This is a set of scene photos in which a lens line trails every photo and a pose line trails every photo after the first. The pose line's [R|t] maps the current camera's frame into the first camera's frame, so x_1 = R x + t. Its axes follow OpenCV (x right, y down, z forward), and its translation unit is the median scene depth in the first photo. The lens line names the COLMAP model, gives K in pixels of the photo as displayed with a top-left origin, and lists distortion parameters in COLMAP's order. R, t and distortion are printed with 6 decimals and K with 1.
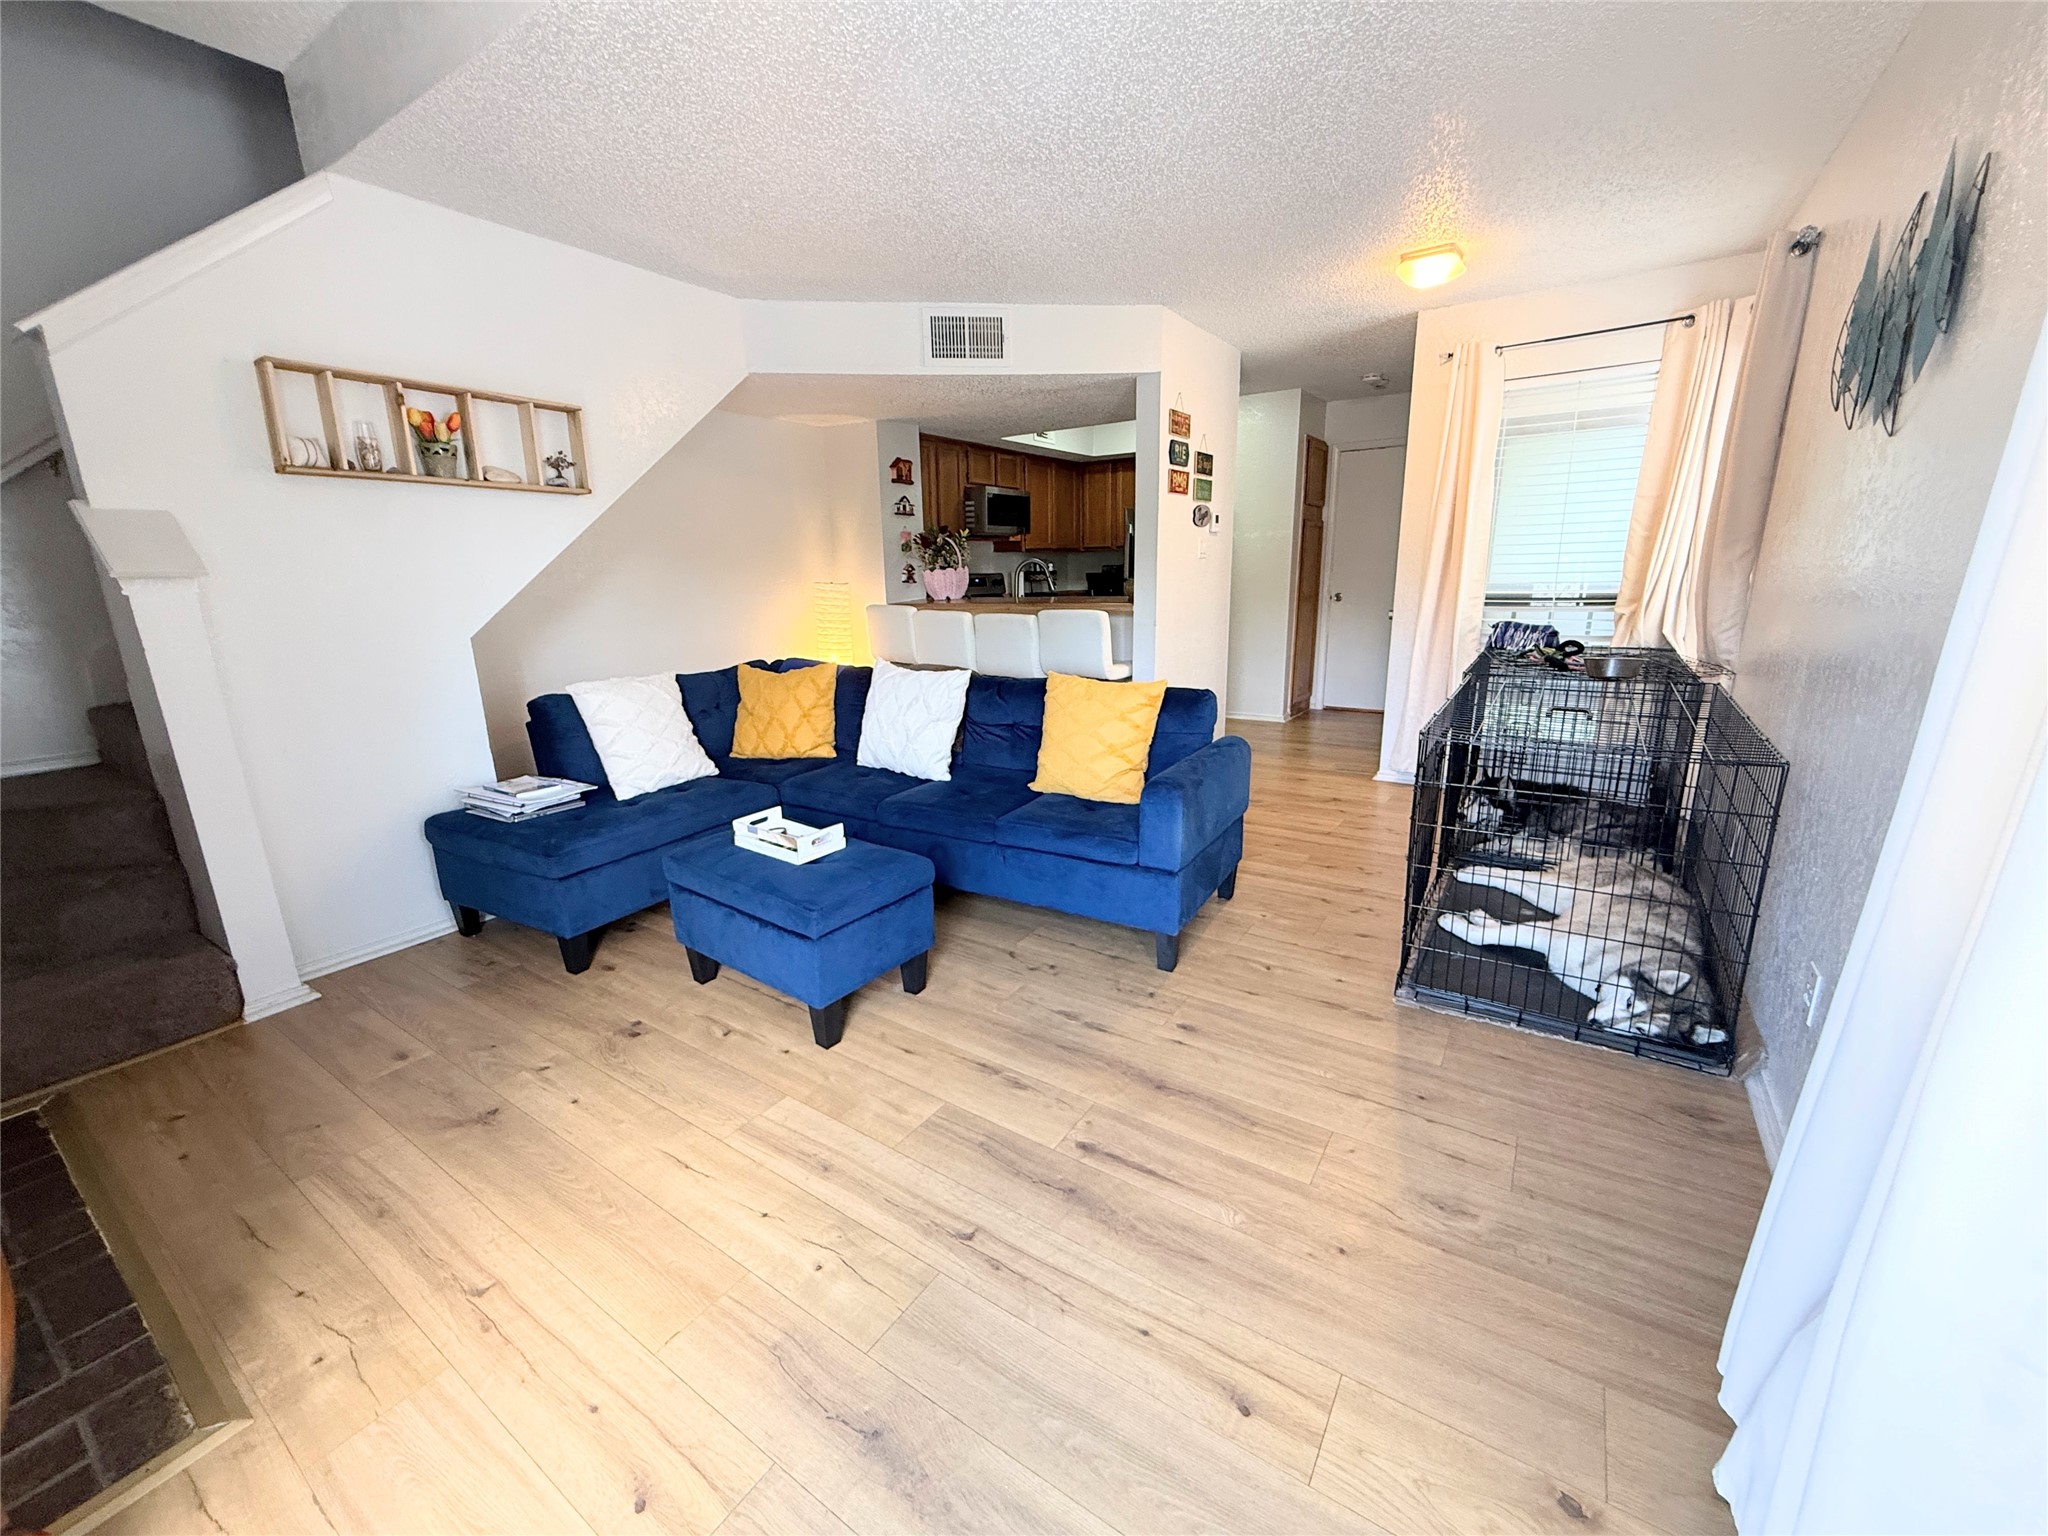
lens RADIAL K [[818.4, 0, 1018.2], [0, 818.4, 767.0], [0, 0, 1]] dist [0.001376, -0.000288]
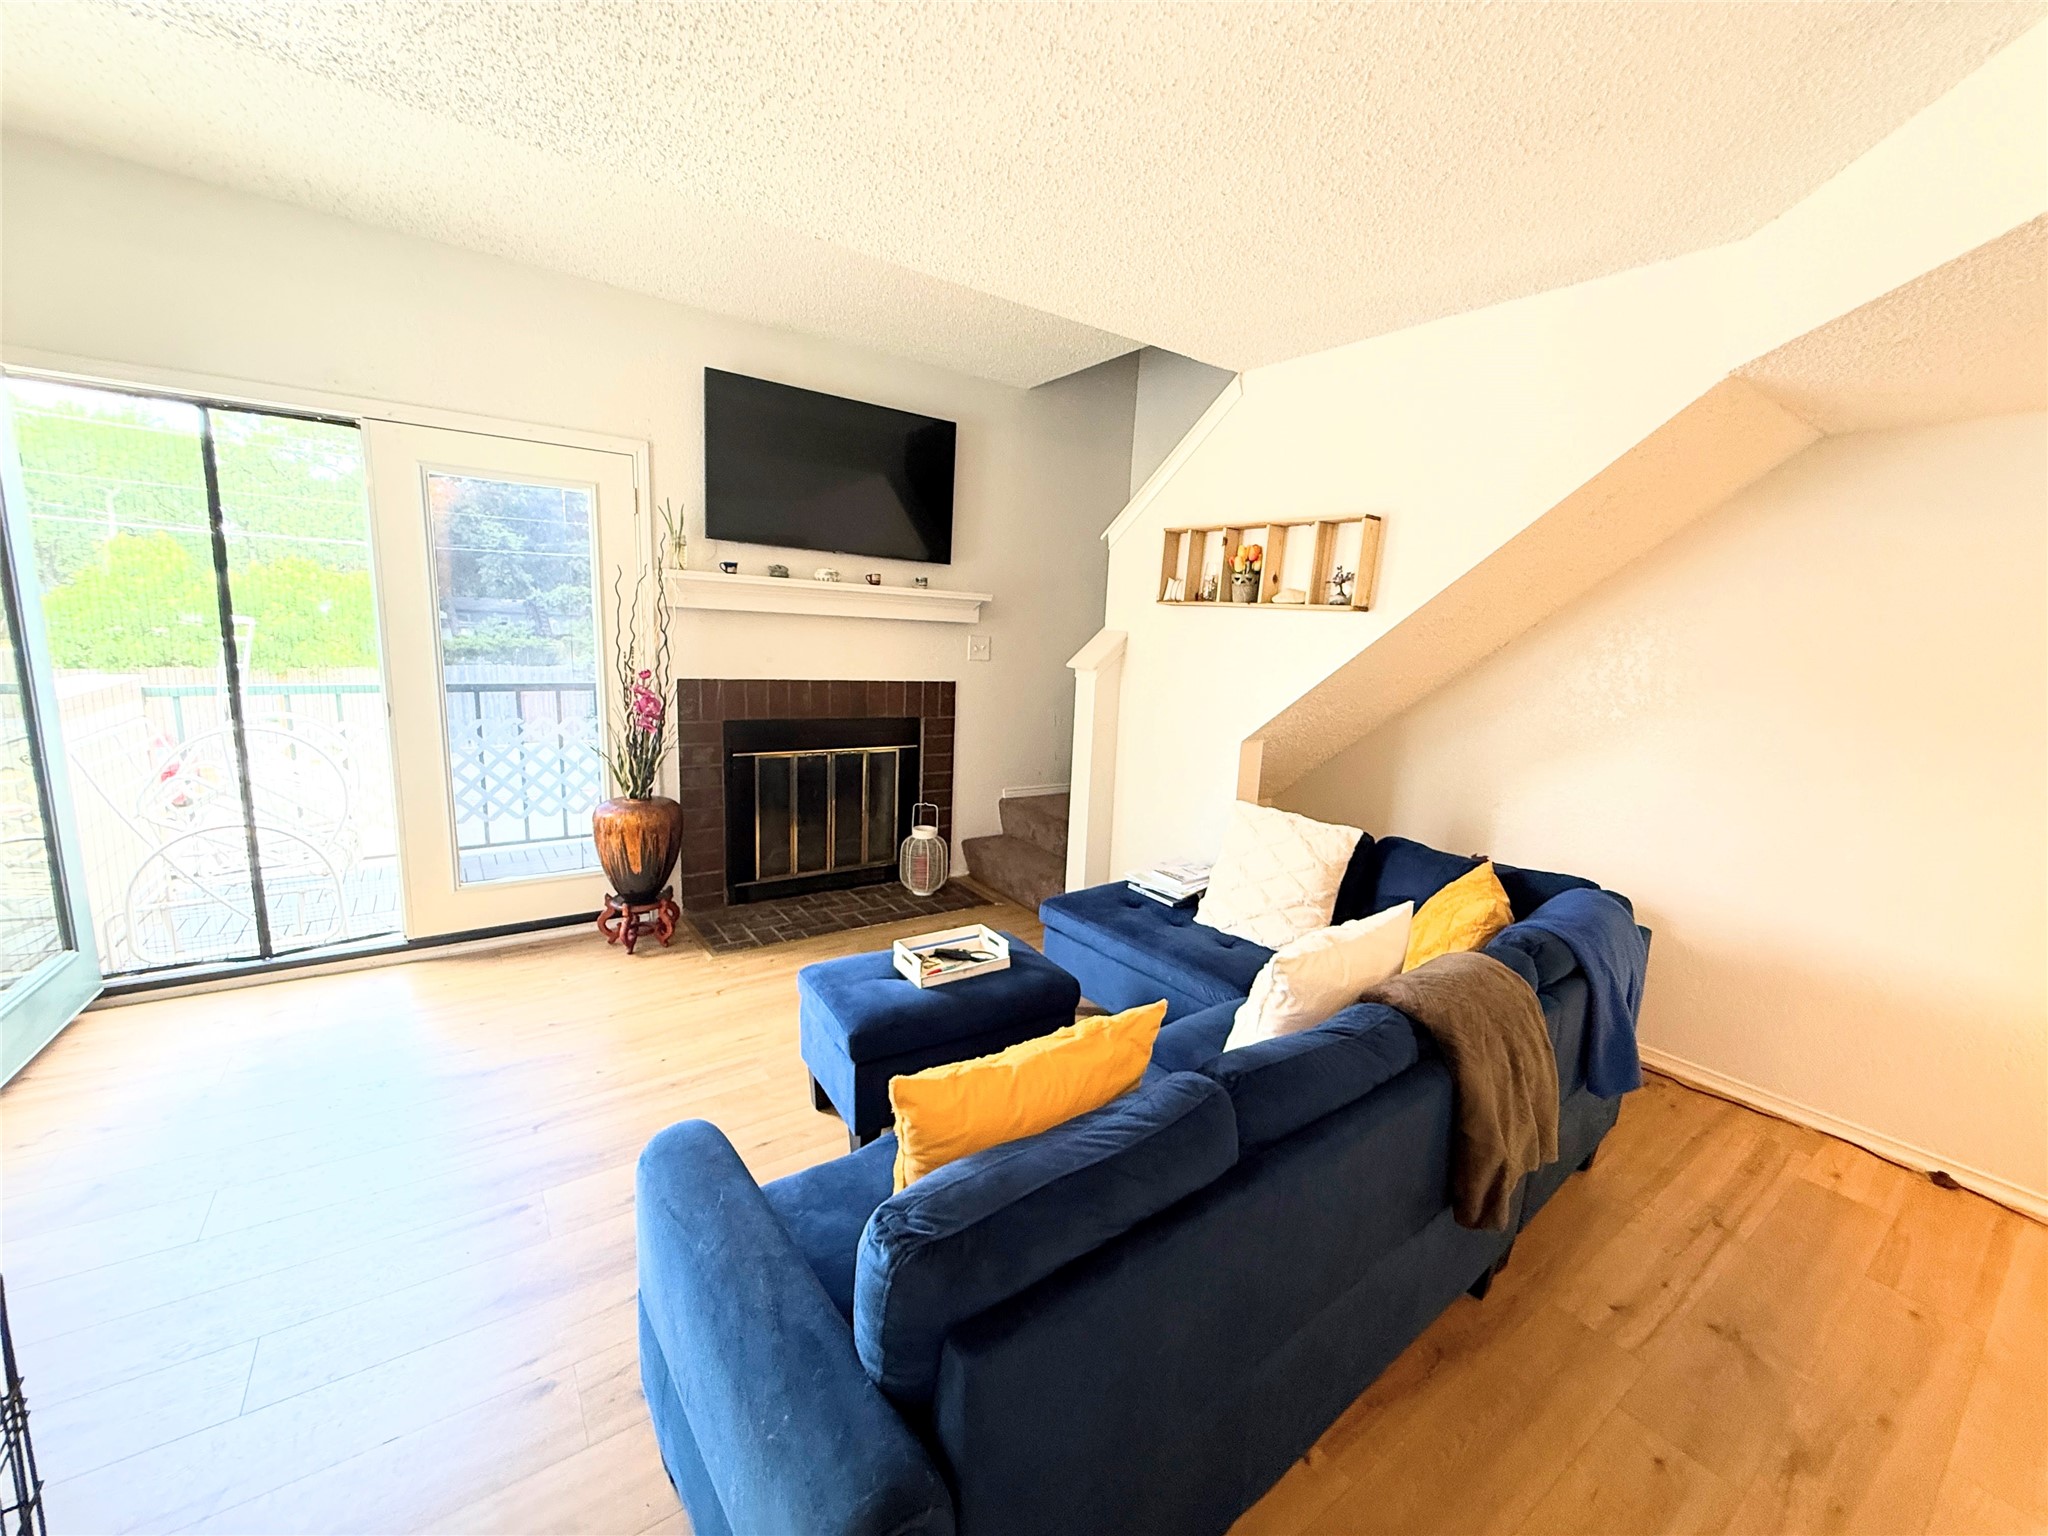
lens RADIAL K [[818.4, 0, 1018.2], [0, 818.4, 767.0], [0, 0, 1]] dist [0.001376, -0.000288]
pose [[-0.366816, 0.168189, -0.914964, 0.525865], [-0.262530, 0.924831, 0.275254, -0.400249], [0.892482, 0.341173, -0.295088, 1.212647]]
